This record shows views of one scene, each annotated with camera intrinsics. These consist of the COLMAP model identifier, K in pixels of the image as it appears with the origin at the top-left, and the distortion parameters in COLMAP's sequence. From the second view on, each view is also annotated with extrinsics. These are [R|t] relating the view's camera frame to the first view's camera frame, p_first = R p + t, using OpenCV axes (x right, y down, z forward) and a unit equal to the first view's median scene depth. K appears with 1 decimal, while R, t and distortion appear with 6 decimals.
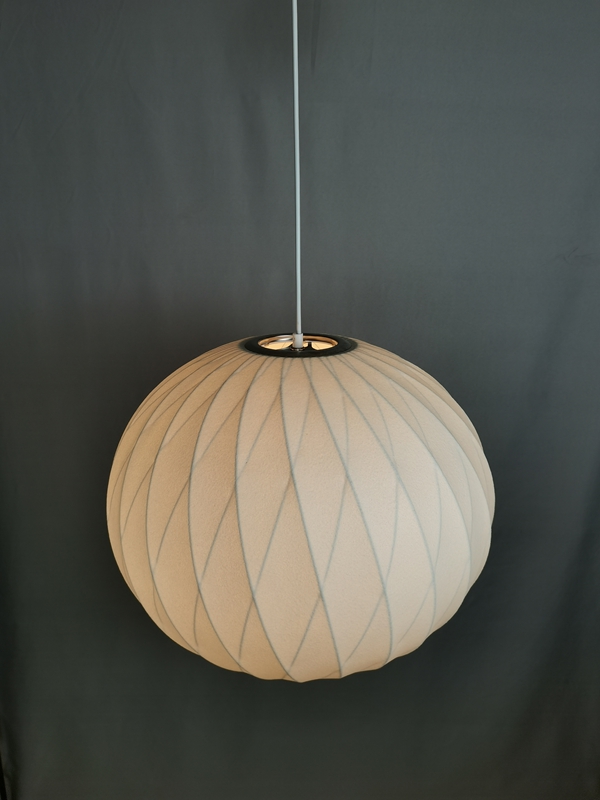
lens RADIAL K [[711.4, 0, 300.0], [0, 711.4, 400.0], [0, 0, 1]] dist [0.082552, -0.000214]
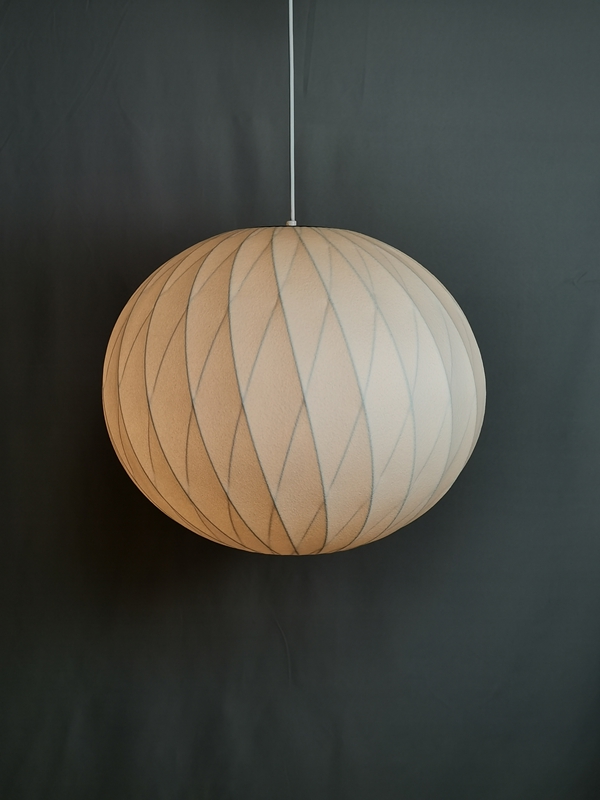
lens RADIAL K [[1100.9, 0, 300.0], [0, 1100.9, 400.0], [0, 0, 1]] dist [-0.006714, -0.006747]
pose [[0.999590, 0.006362, -0.027934, 0.068212], [-0.012178, 0.976918, -0.213267, 0.614379], [0.025933, 0.213520, 0.976594, -0.627669]]
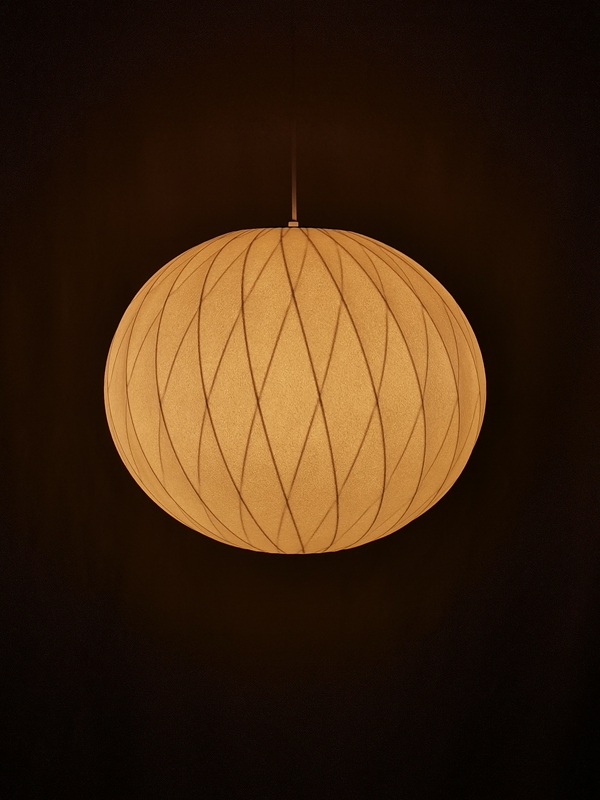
lens RADIAL K [[1100.9, 0, 300.0], [0, 1100.9, 400.0], [0, 0, 1]] dist [-0.006714, -0.006747]
pose [[0.999340, 0.005231, 0.035935, -0.060519], [0.002640, 0.976489, -0.215553, 0.621520], [-0.036218, 0.215505, 0.975831, -0.637894]]
